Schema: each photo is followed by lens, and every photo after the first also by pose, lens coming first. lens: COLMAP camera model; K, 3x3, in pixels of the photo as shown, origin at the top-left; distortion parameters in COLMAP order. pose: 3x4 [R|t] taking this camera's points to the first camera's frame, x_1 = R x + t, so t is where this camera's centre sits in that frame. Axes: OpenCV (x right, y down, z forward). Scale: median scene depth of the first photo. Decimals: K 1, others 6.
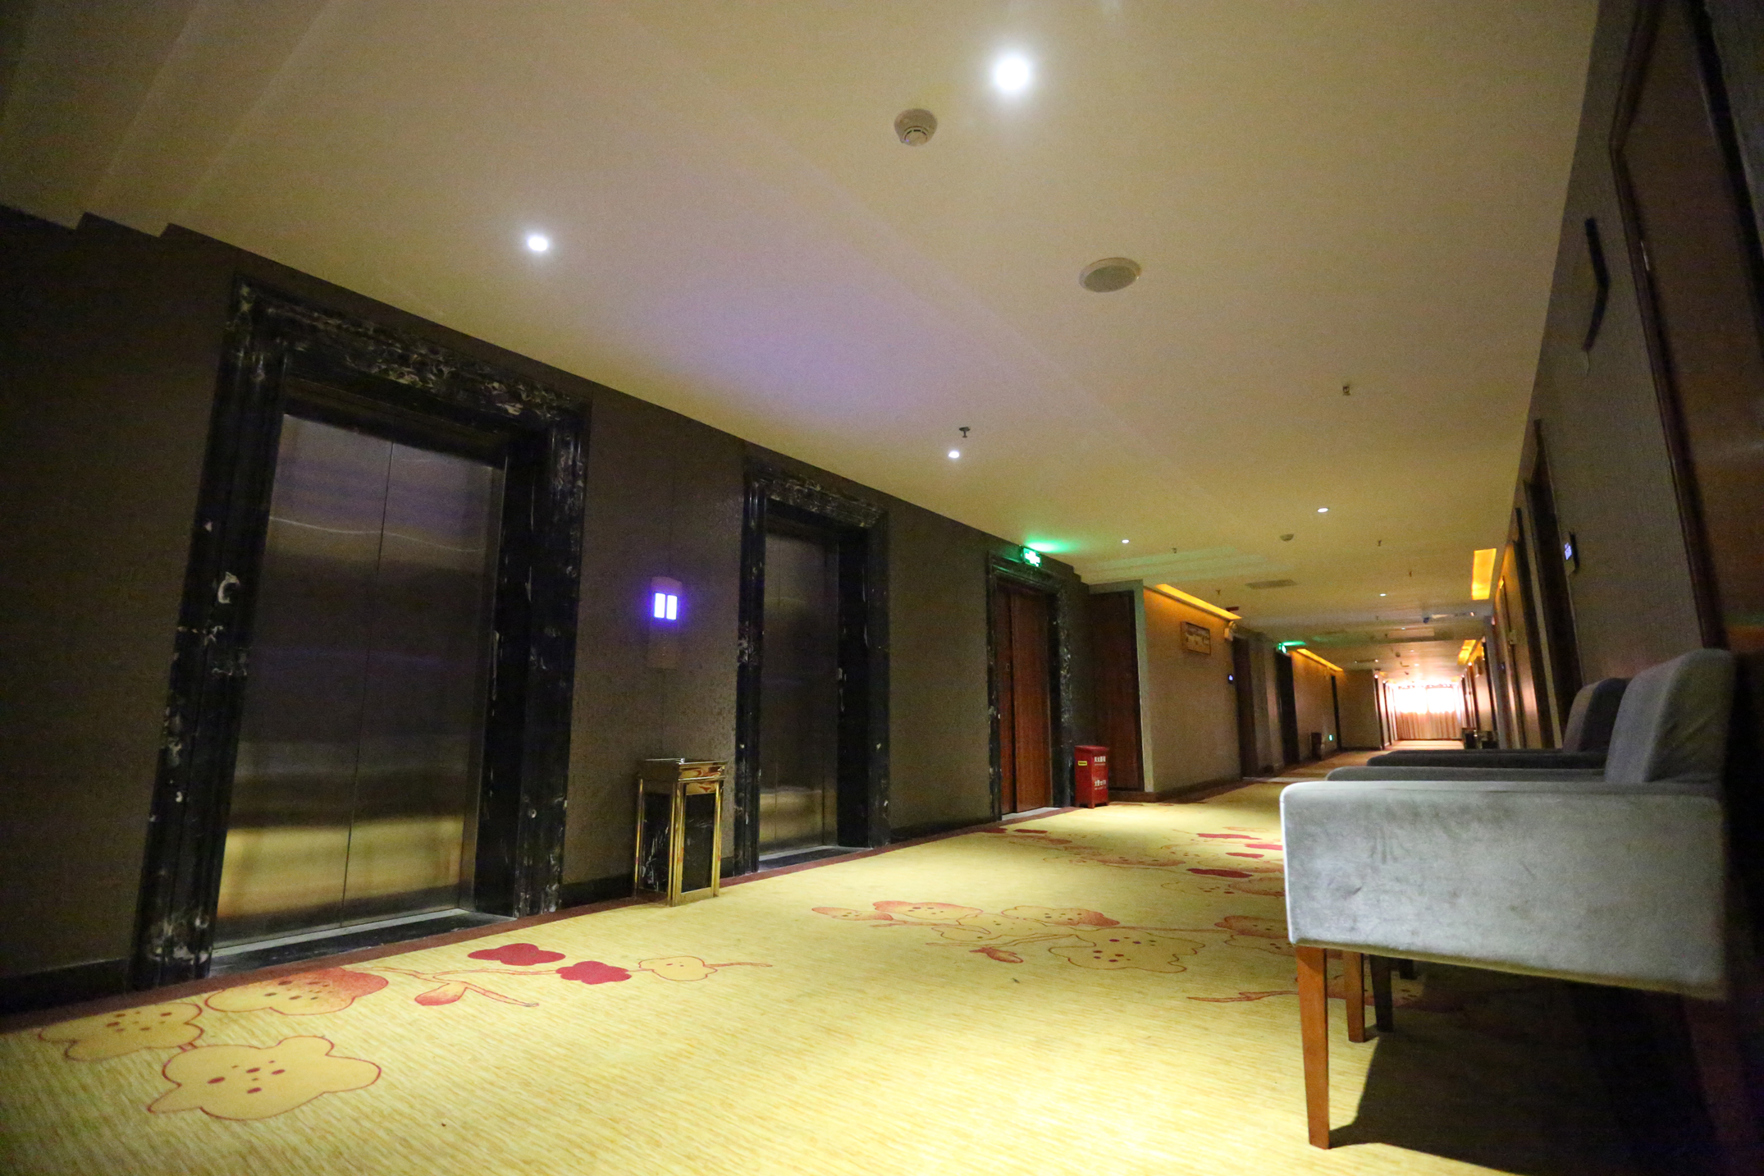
lens RADIAL K [[797.7, 0, 888.9], [0, 797.7, 584.3], [0, 0, 1]] dist [-0.055313, 0.019171]
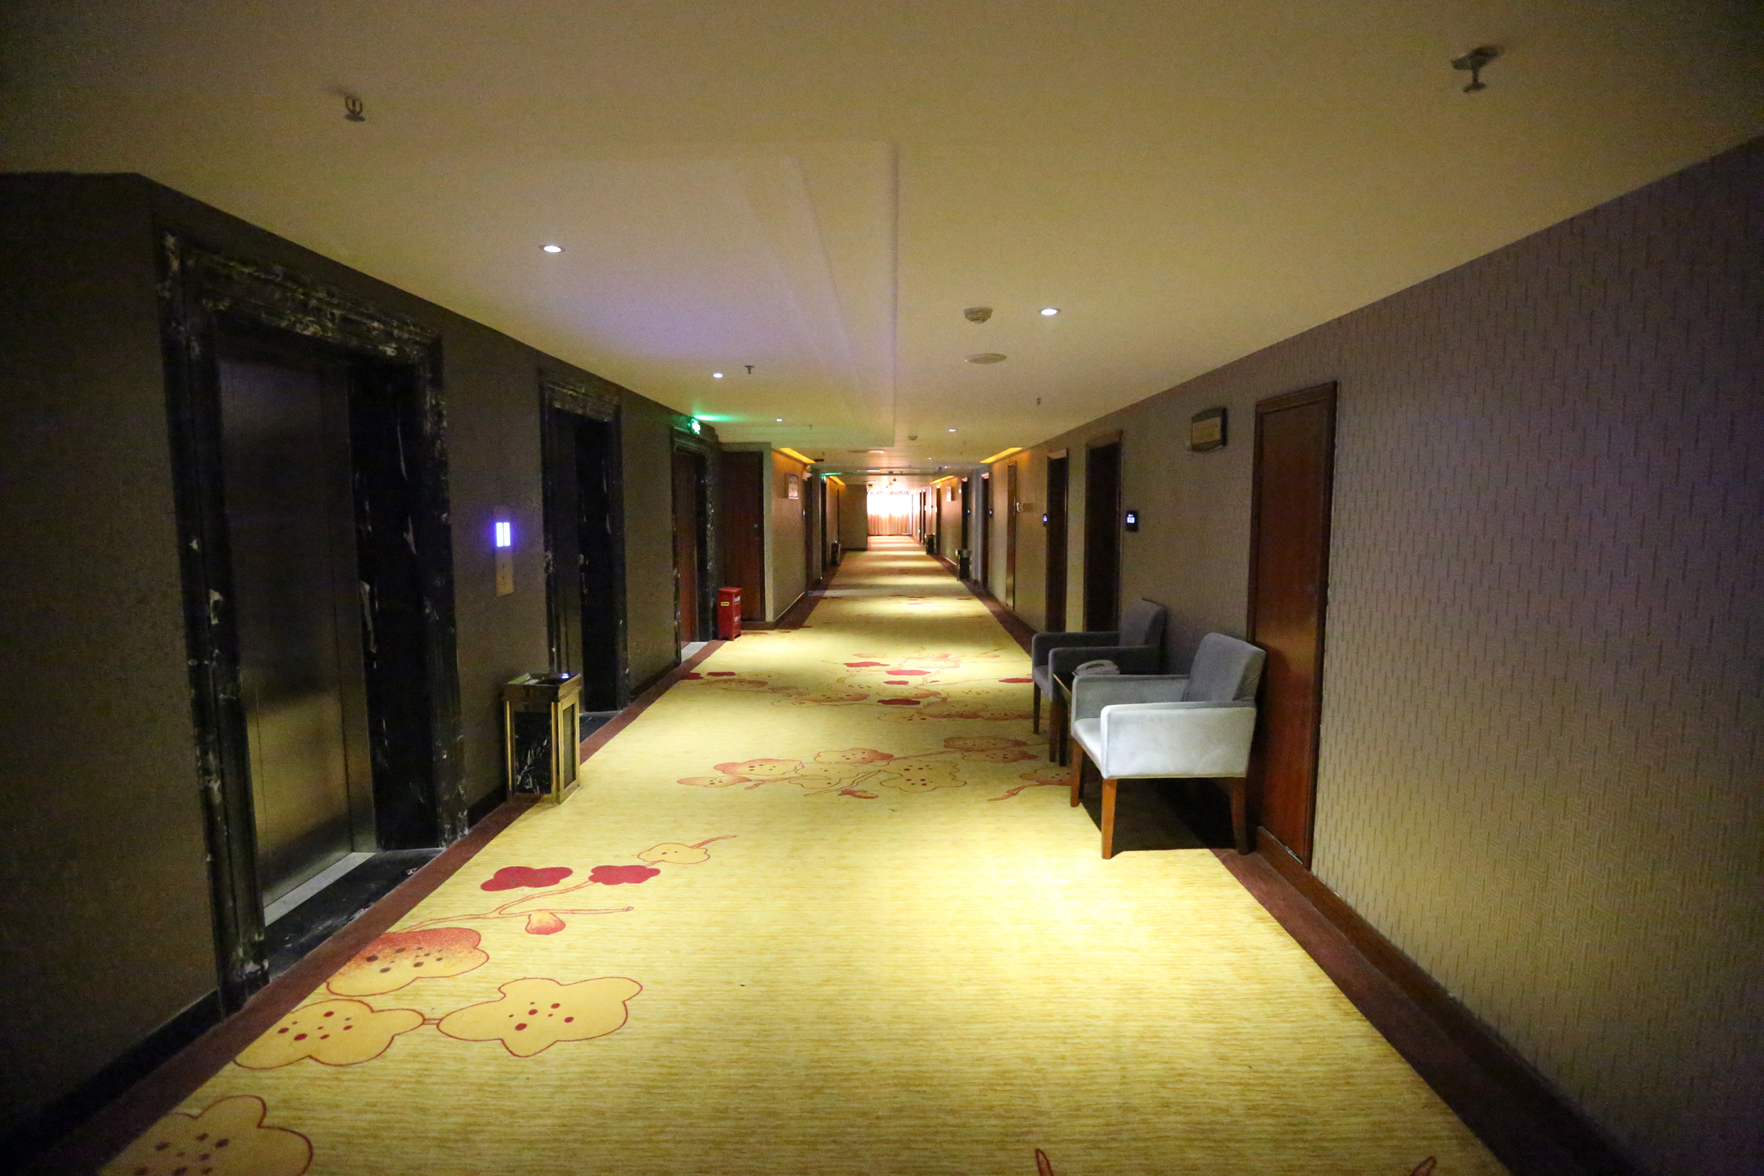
lens RADIAL K [[802.6, 0, 882.3], [0, 802.6, 579.5], [0, 0, 1]] dist [-0.060395, 0.023755]
pose [[0.810758, -0.051878, 0.583079, -0.554164], [-0.104547, 0.967219, 0.231426, -0.233607], [-0.575971, -0.248590, 0.778756, -0.105152]]
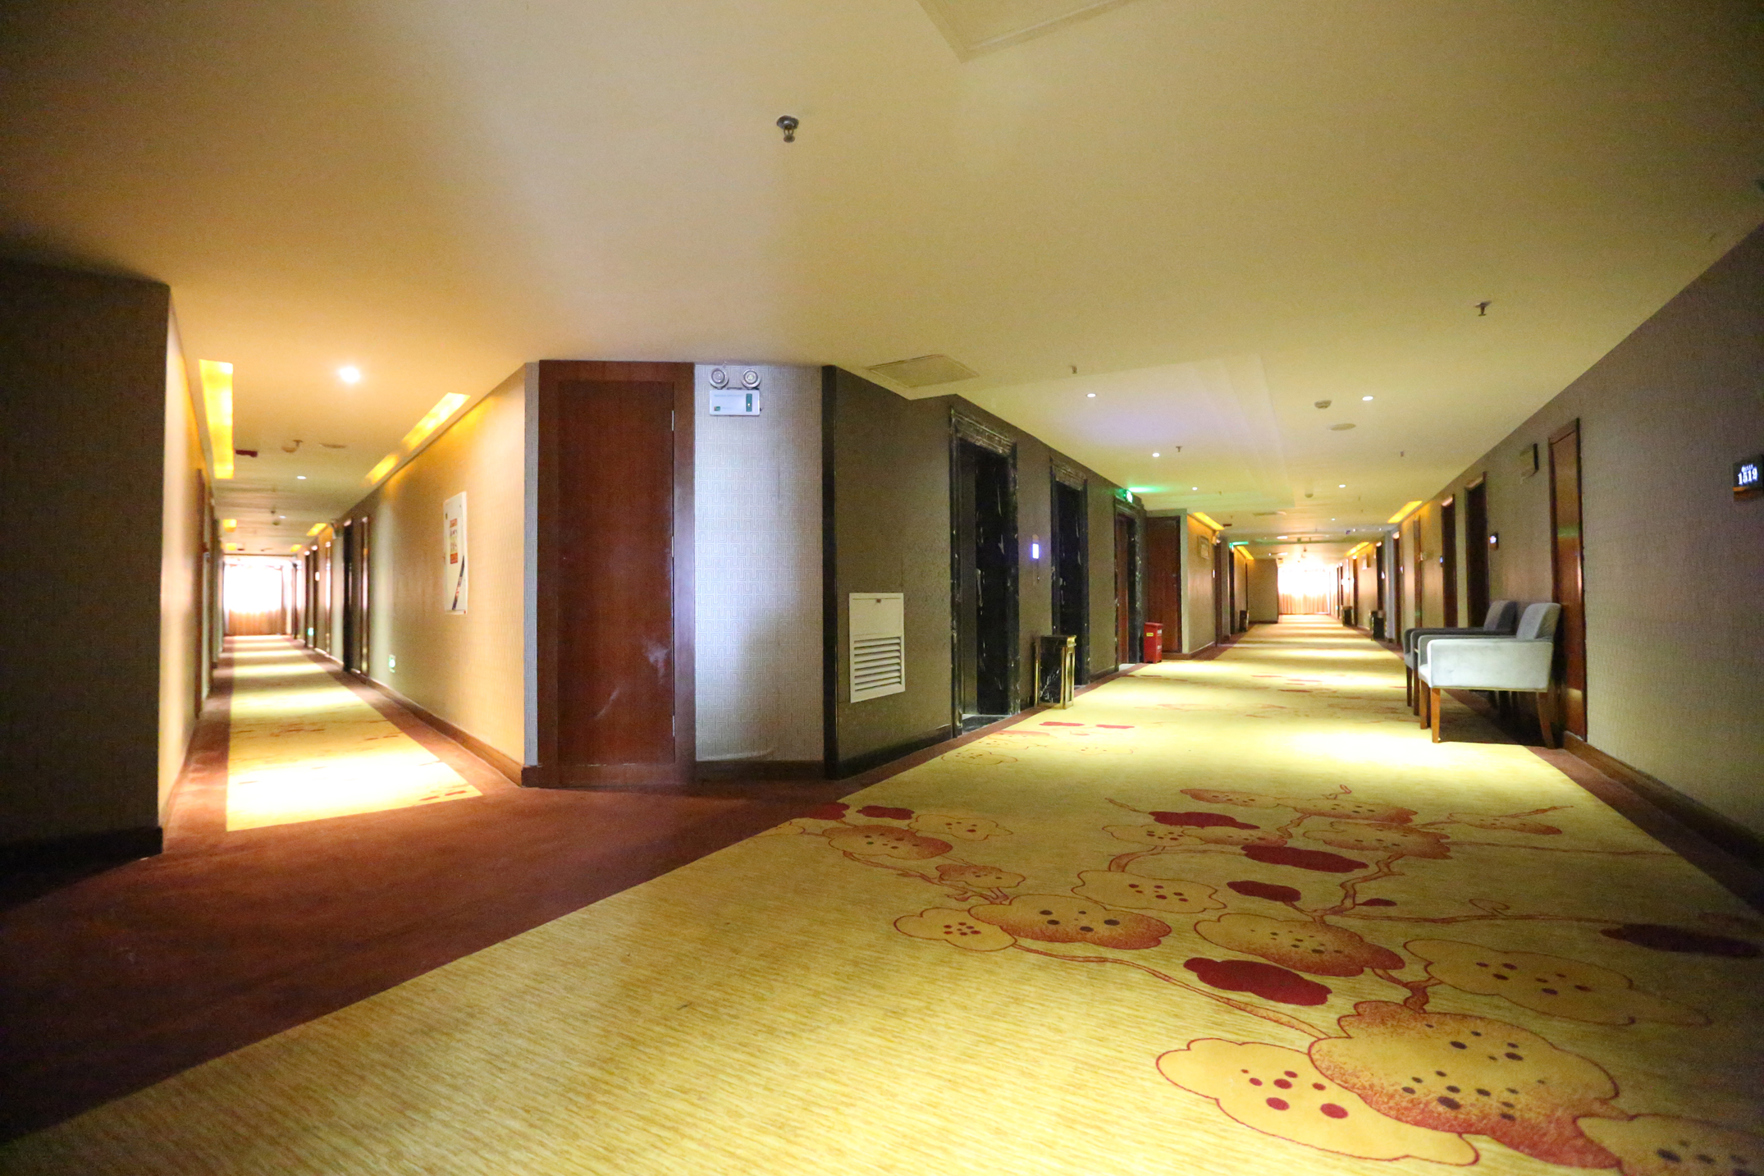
lens RADIAL K [[802.6, 0, 882.3], [0, 802.6, 579.5], [0, 0, 1]] dist [-0.060395, 0.023755]
pose [[0.990287, 0.000253, 0.139038, -1.000527], [-0.021371, 0.988392, 0.150417, -0.197813], [-0.137386, -0.151928, 0.978797, -0.828470]]
